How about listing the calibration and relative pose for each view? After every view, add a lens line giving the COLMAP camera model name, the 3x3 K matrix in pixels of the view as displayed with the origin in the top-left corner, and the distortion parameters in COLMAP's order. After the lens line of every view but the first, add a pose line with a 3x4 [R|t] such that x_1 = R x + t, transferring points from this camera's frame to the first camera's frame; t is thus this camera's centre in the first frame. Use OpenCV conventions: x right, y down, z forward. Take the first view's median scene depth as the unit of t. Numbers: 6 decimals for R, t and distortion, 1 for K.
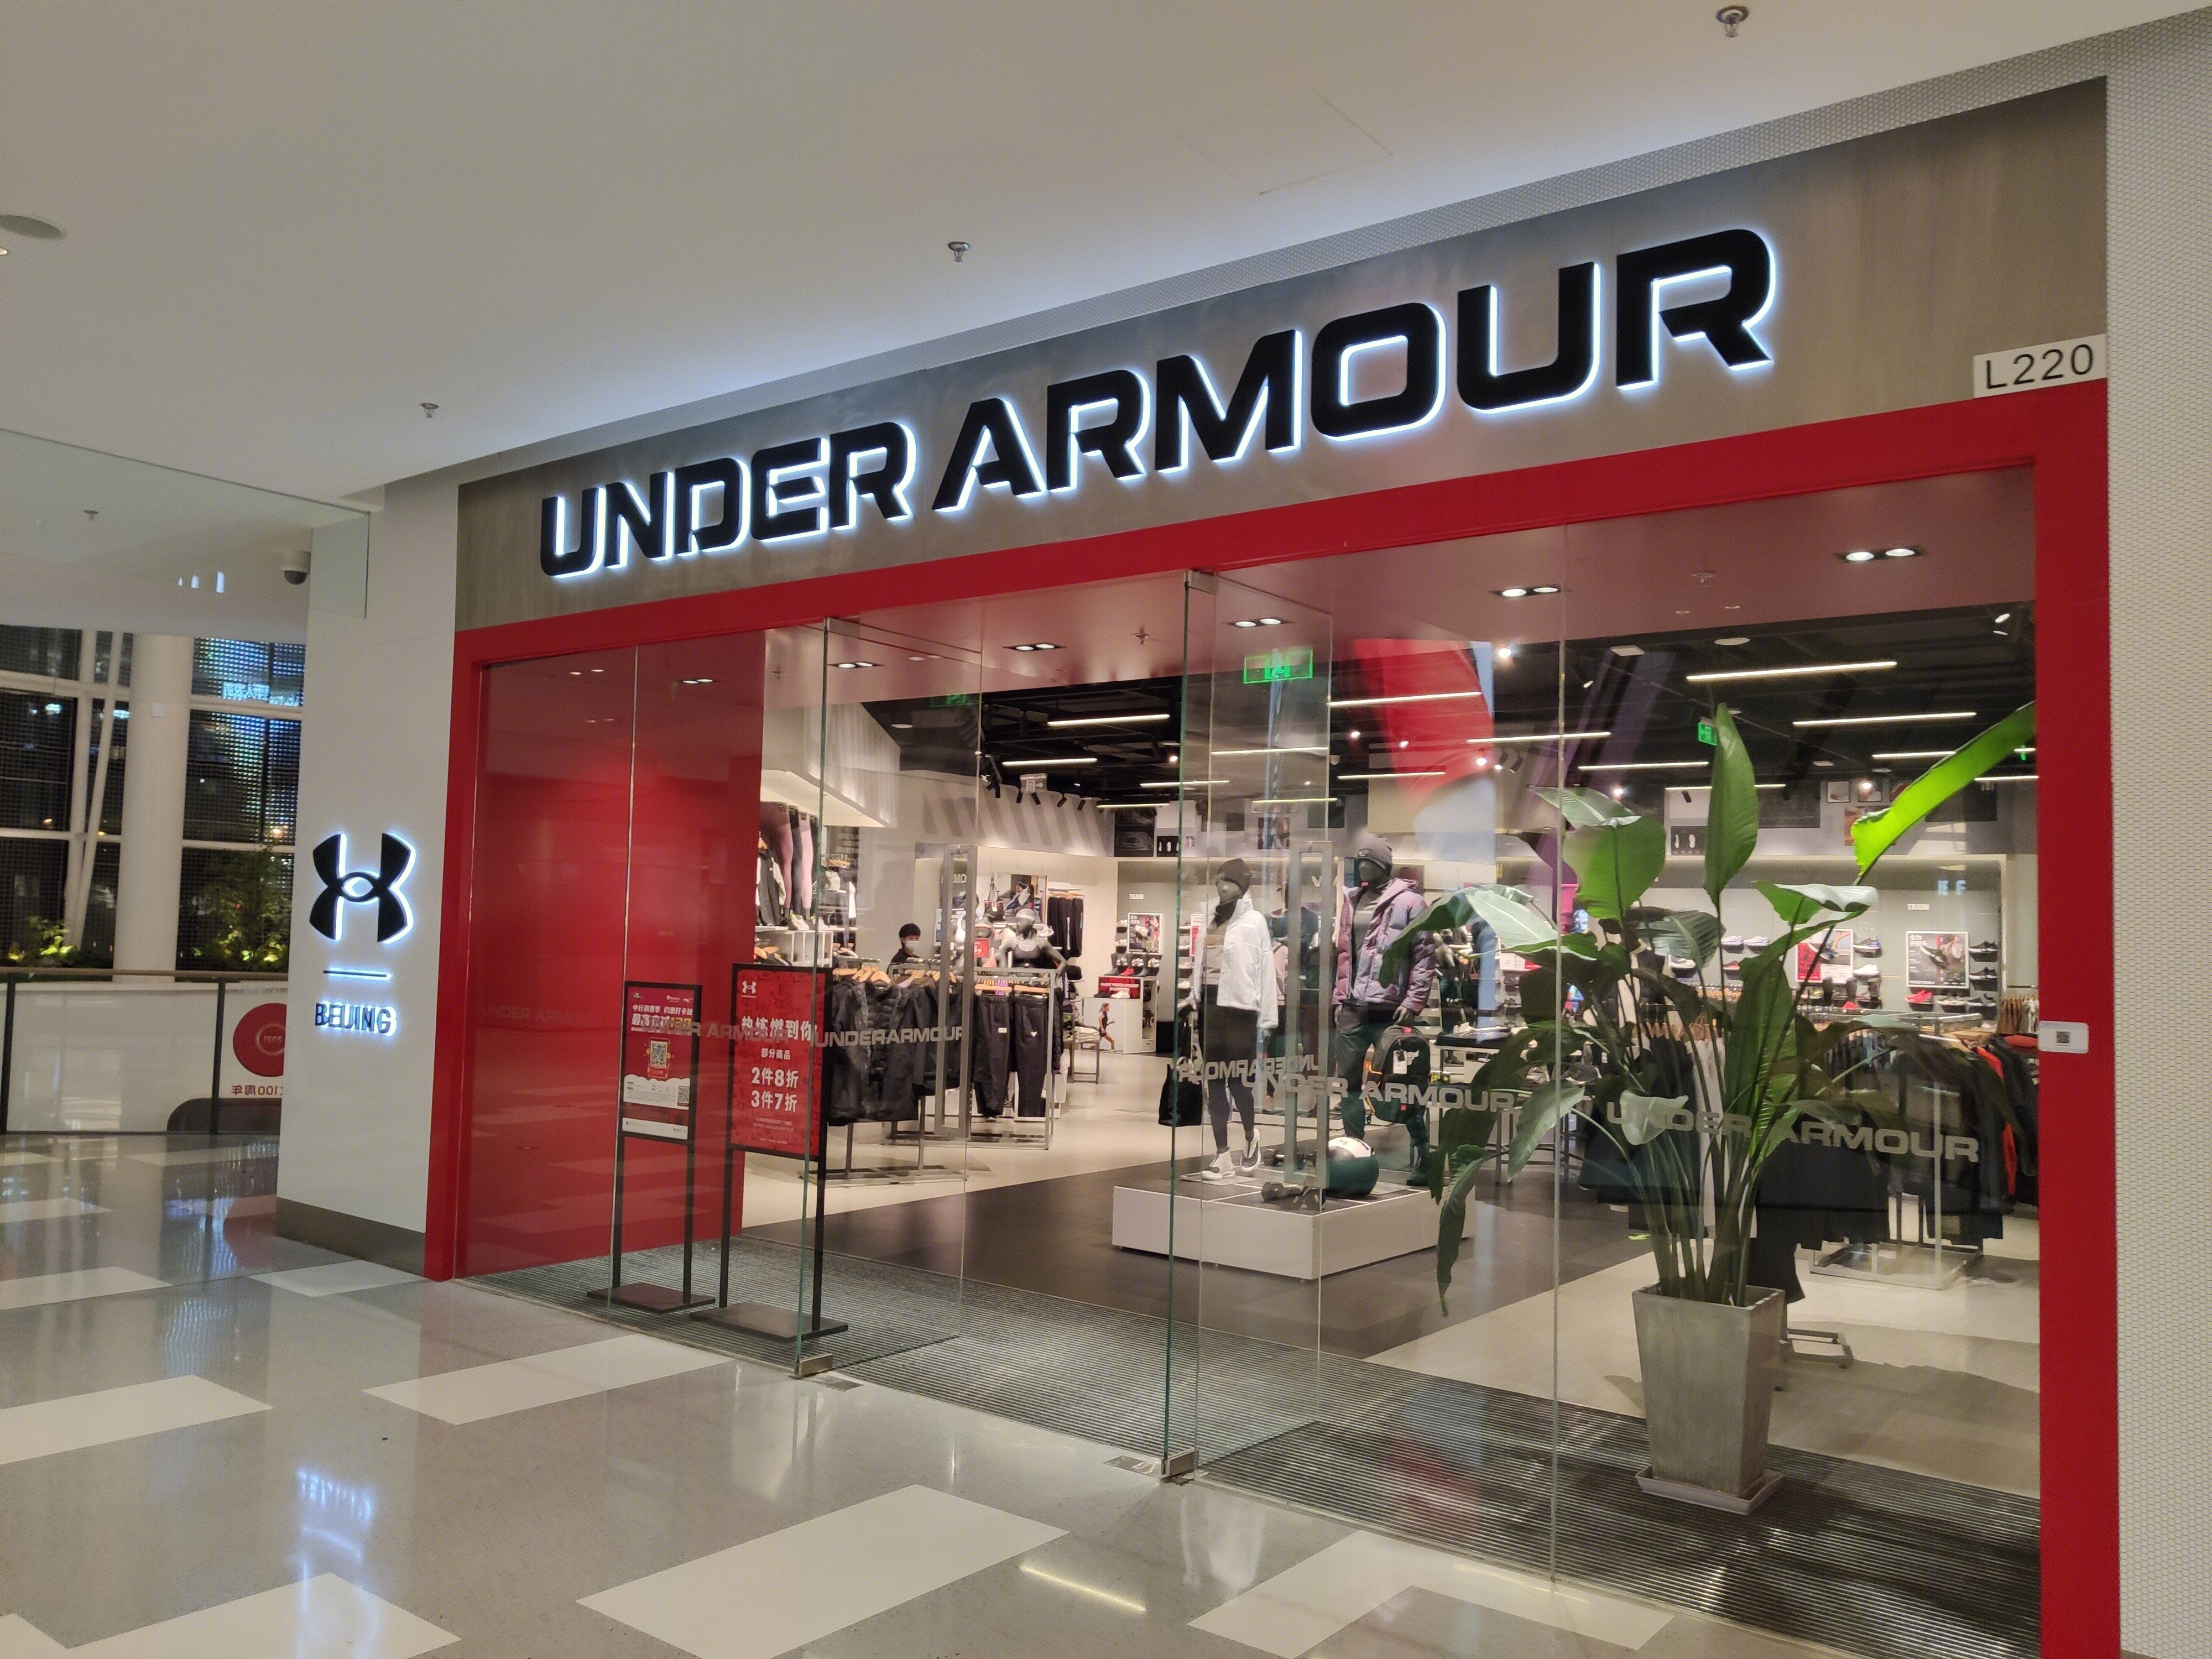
lens RADIAL K [[1915.8, 0, 1106.0], [0, 1915.8, 829.5], [0, 0, 1]] dist [0.047008, -0.005253]
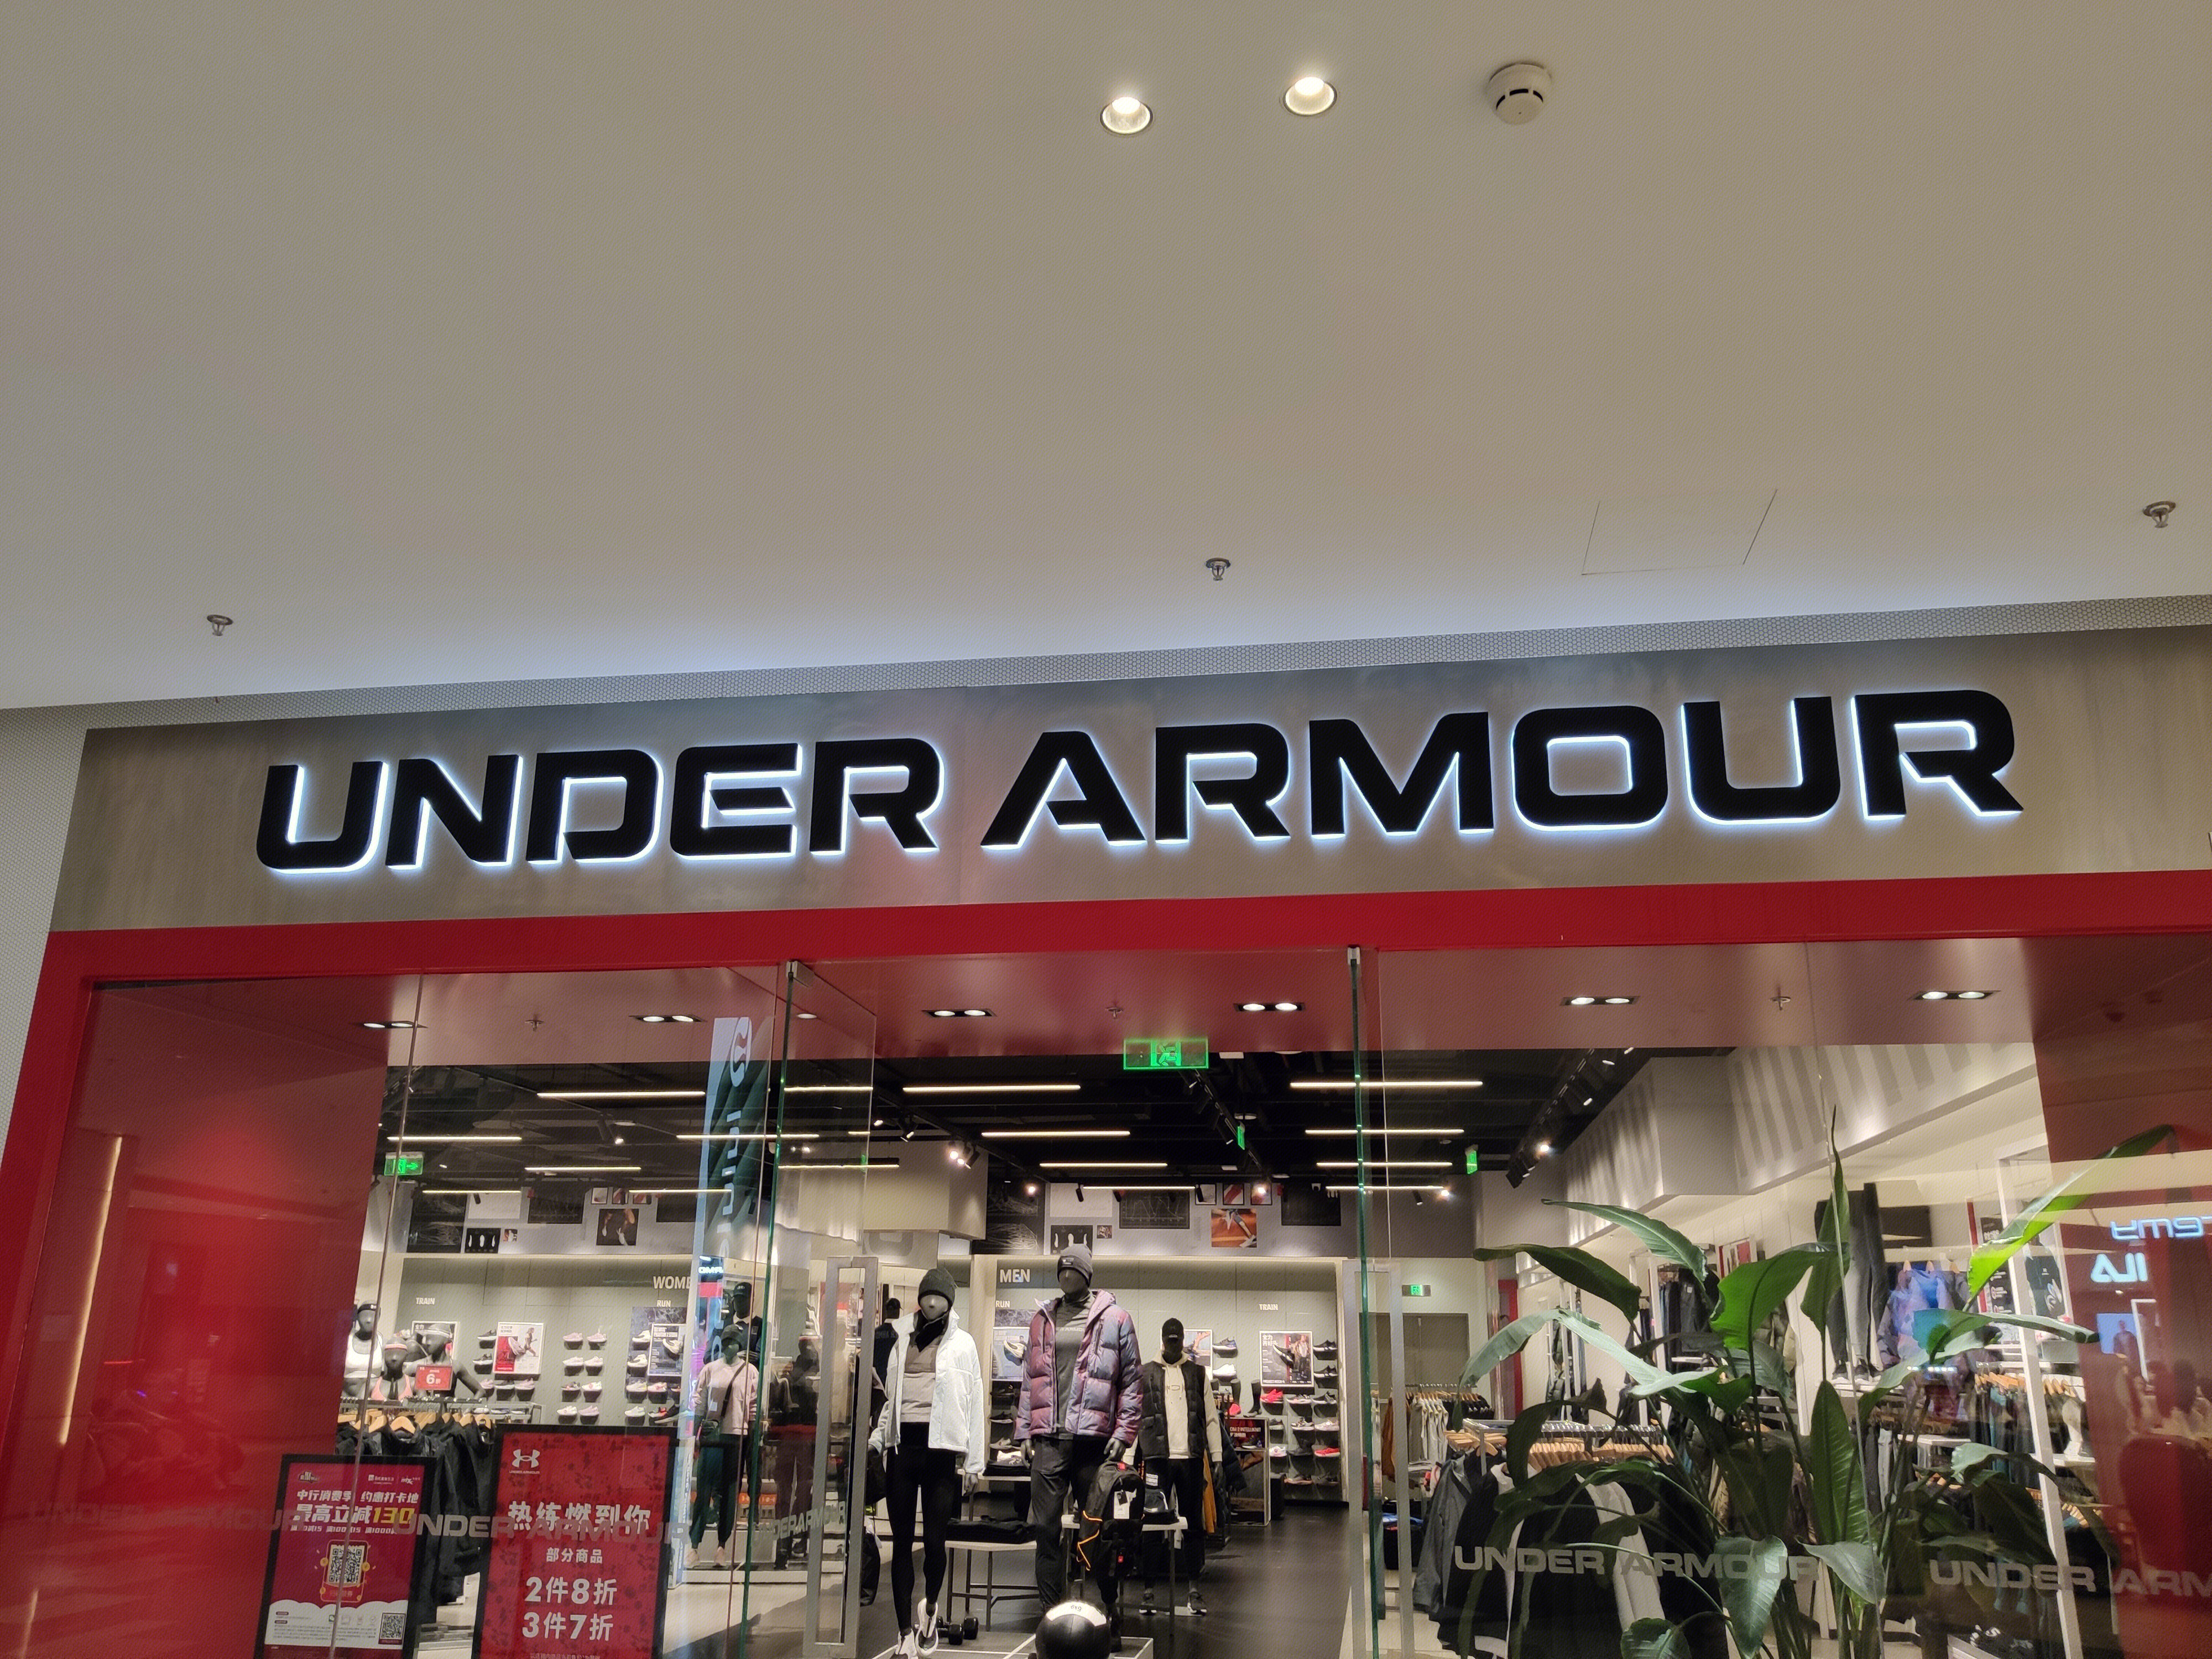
lens RADIAL K [[1673.5, 0, 1106.0], [0, 1673.5, 829.5], [0, 0, 1]] dist [0.092154, -0.132015]
pose [[0.848529, 0.146562, 0.508447, -0.374289], [-0.018633, 0.968557, -0.248094, 0.007905], [-0.528820, 0.201041, 0.824580, 0.320918]]
